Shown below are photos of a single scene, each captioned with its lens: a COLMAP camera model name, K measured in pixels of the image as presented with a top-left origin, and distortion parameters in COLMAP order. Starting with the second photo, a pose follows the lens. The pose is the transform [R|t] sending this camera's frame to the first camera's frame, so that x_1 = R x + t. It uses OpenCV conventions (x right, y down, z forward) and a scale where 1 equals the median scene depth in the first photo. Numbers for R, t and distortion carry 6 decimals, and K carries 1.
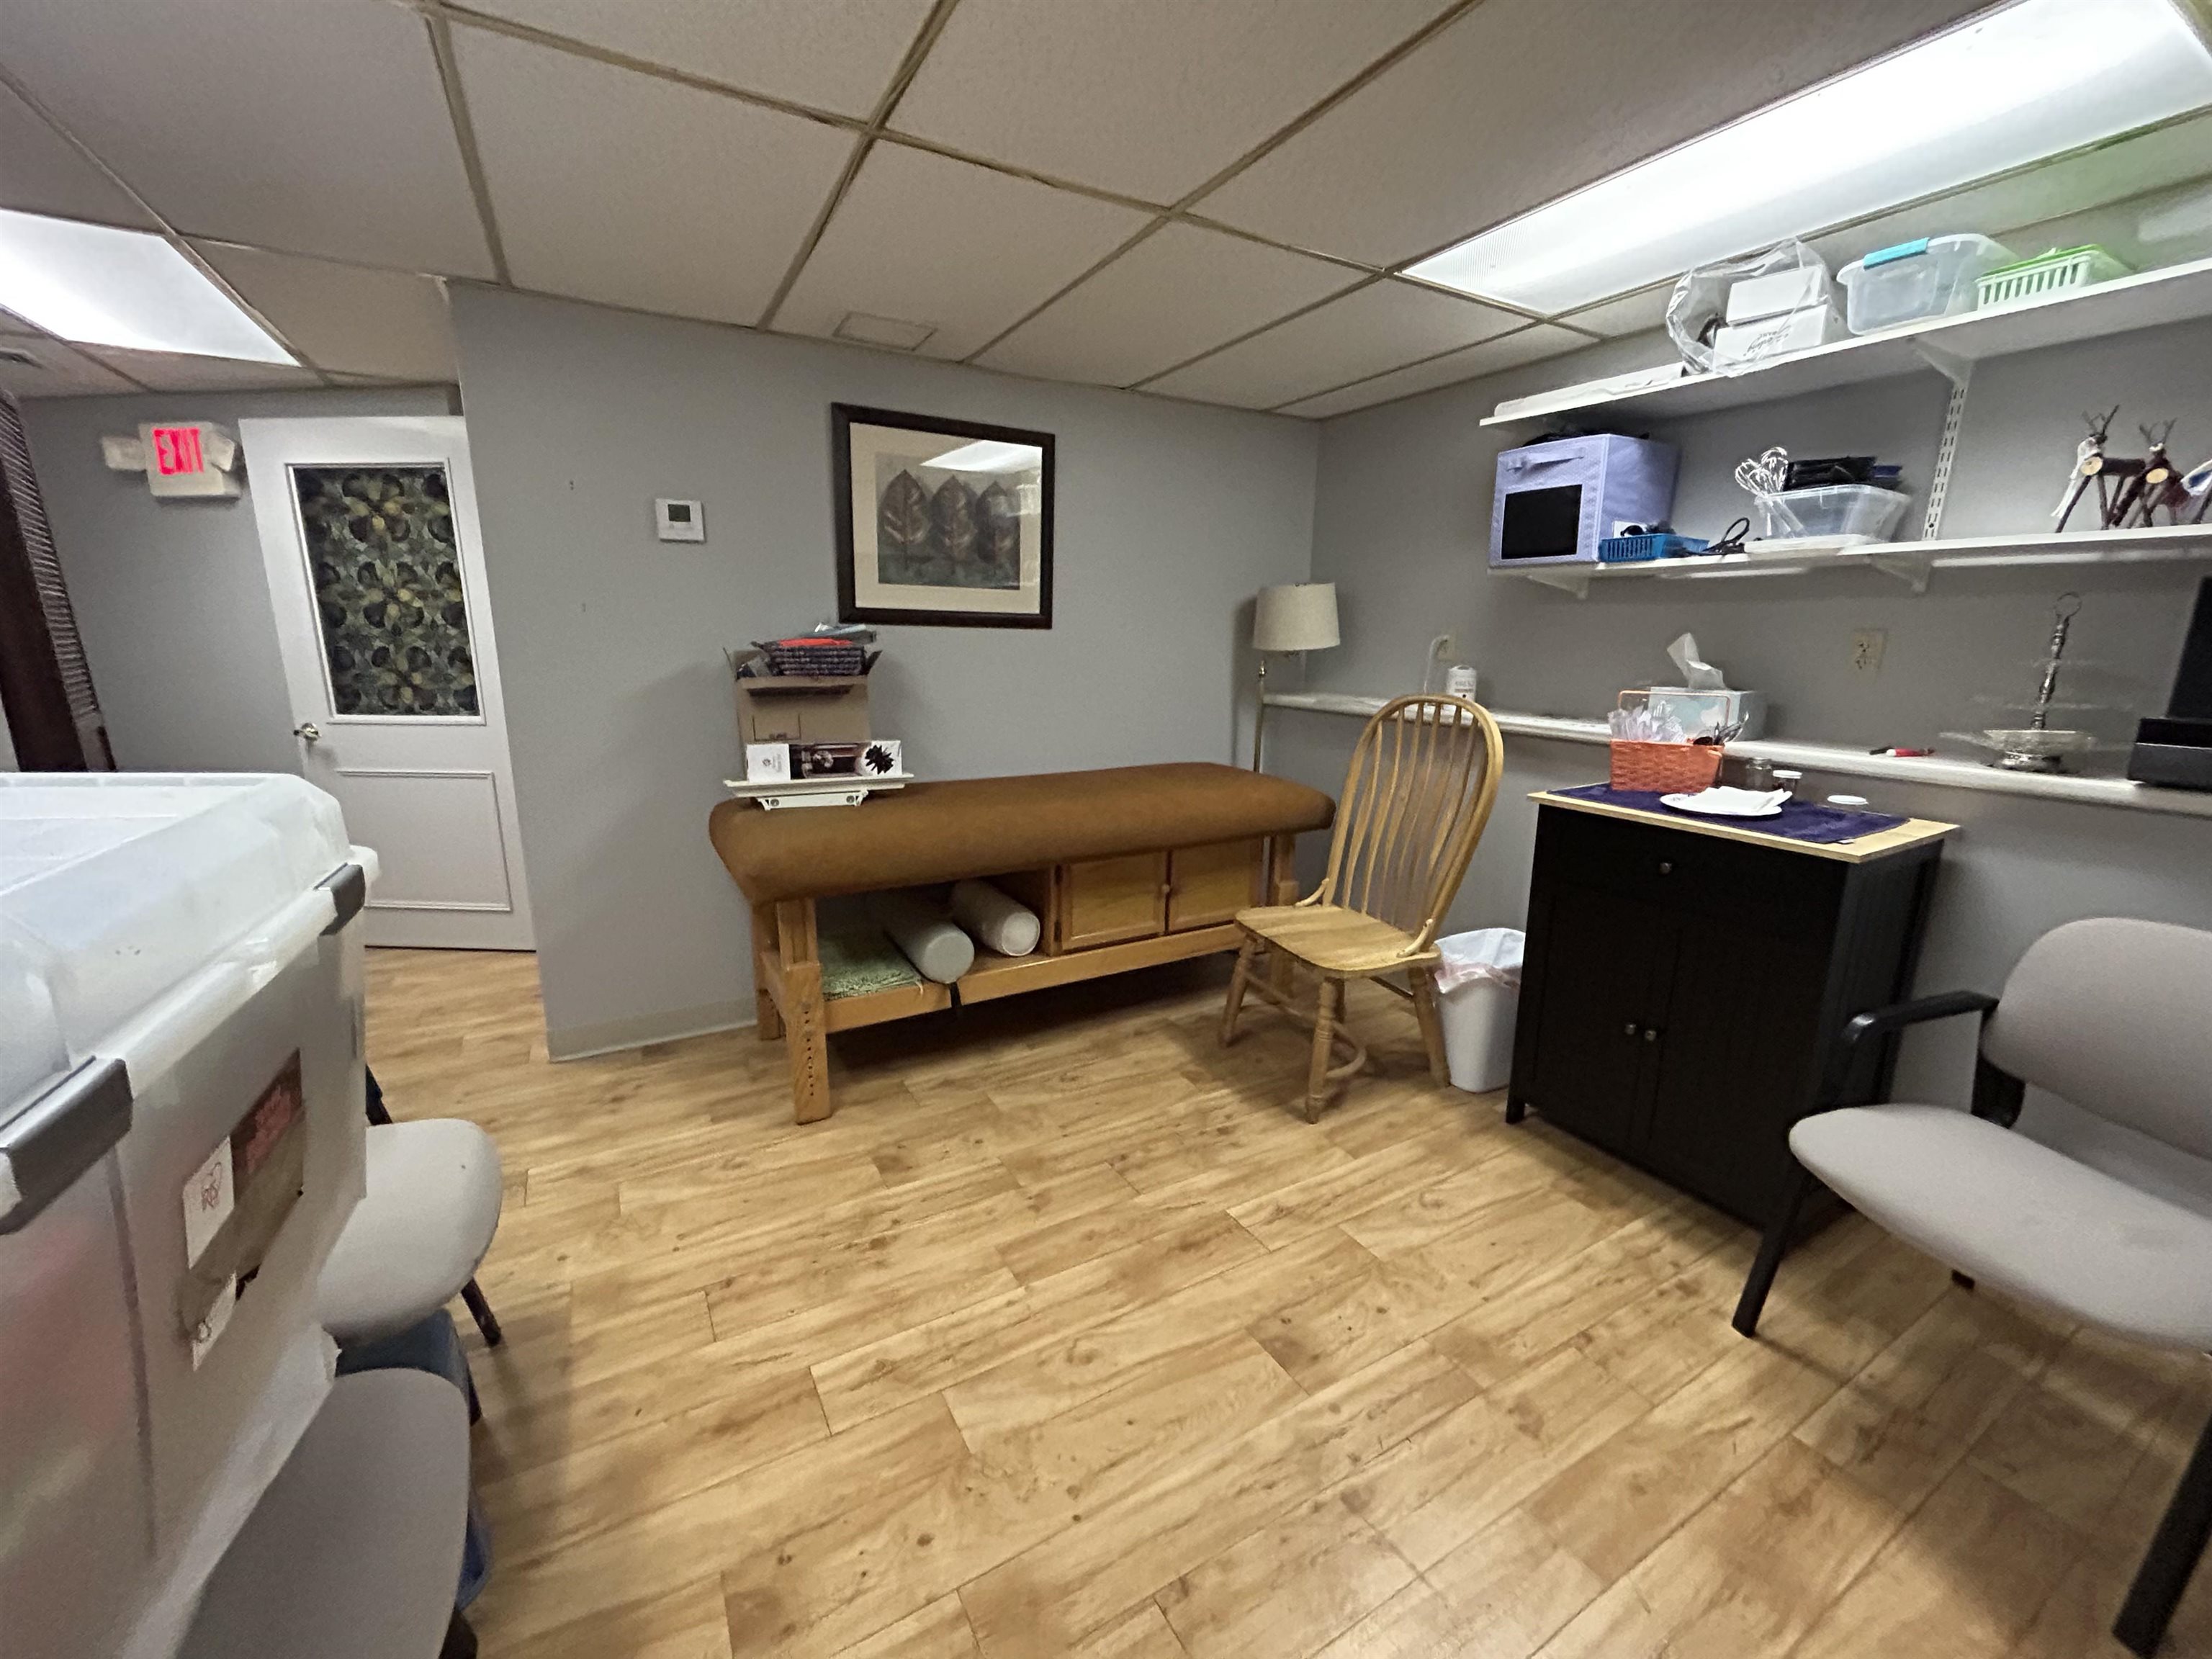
lens RADIAL K [[900.4, 0, 1108.3], [0, 900.4, 821.1], [0, 0, 1]] dist [-0.014477, 0.013664]
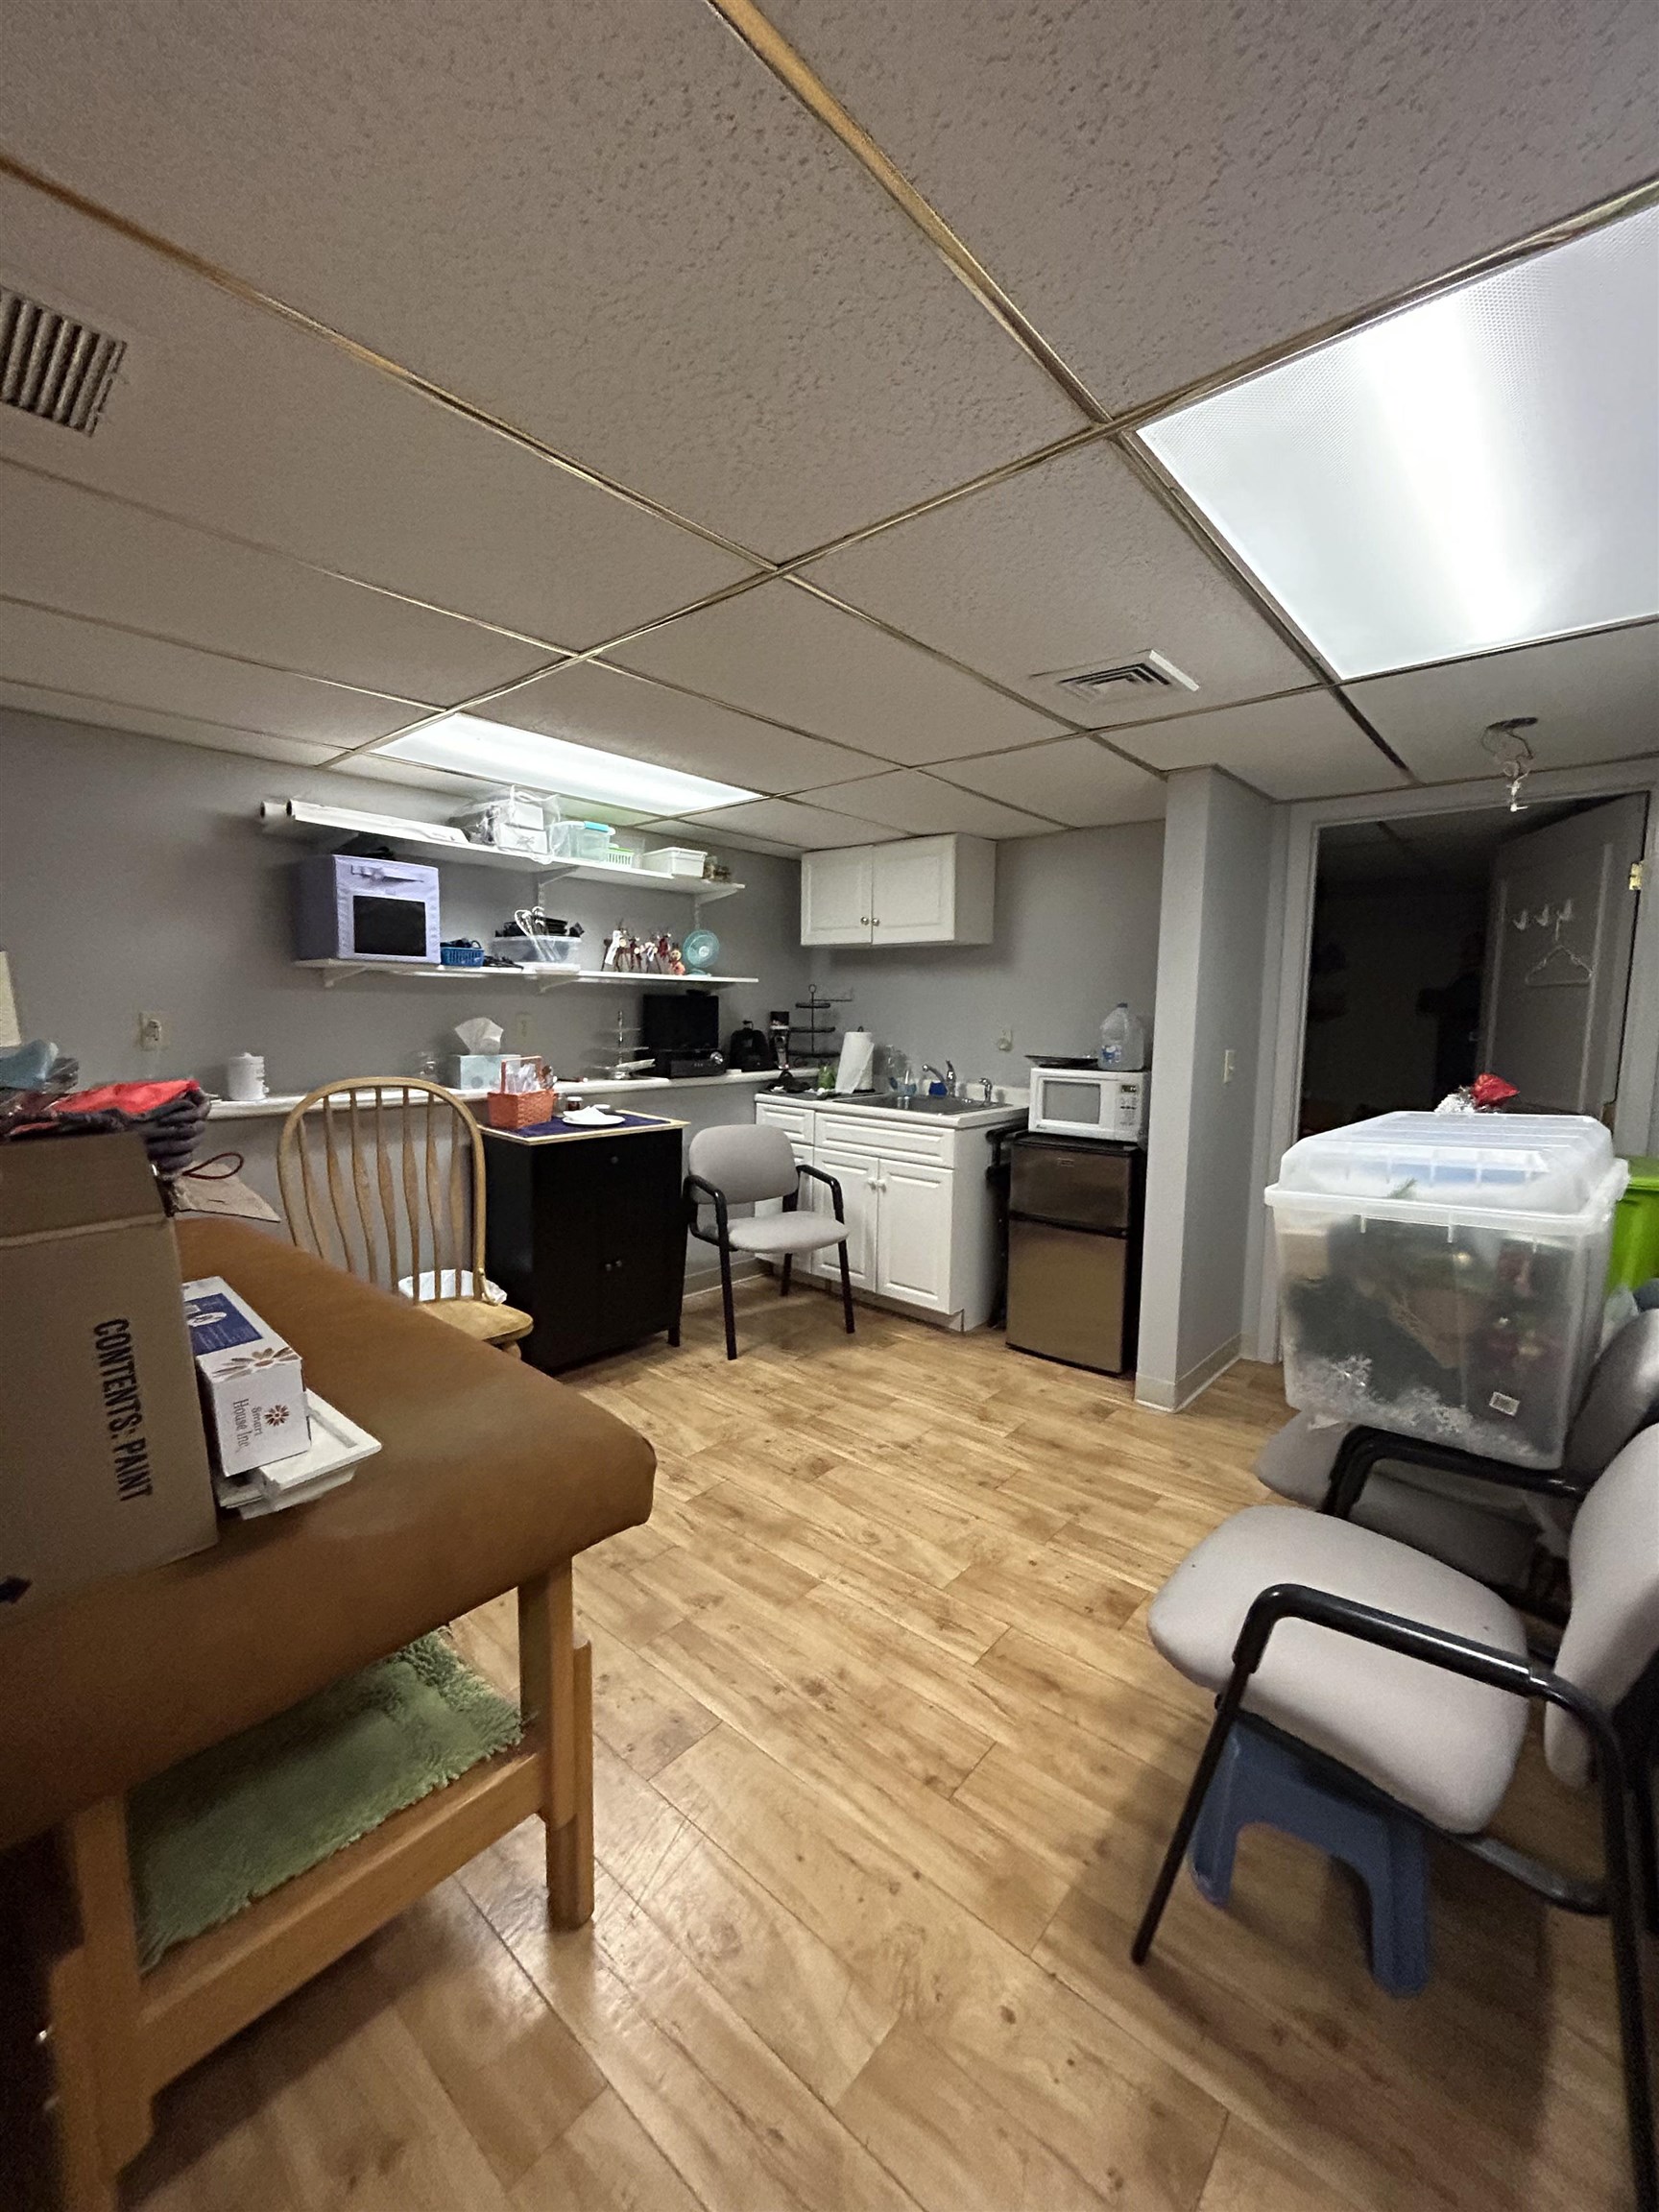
lens RADIAL K [[900.4, 0, 824.1], [0, 900.4, 1099.3], [0, 0, 1]] dist [-0.014477, 0.013664]
pose [[-0.320837, -0.113000, 0.940369, -1.165686], [0.181556, 0.967108, 0.178157, -0.313251], [-0.929570, 0.227889, -0.289769, 1.225709]]
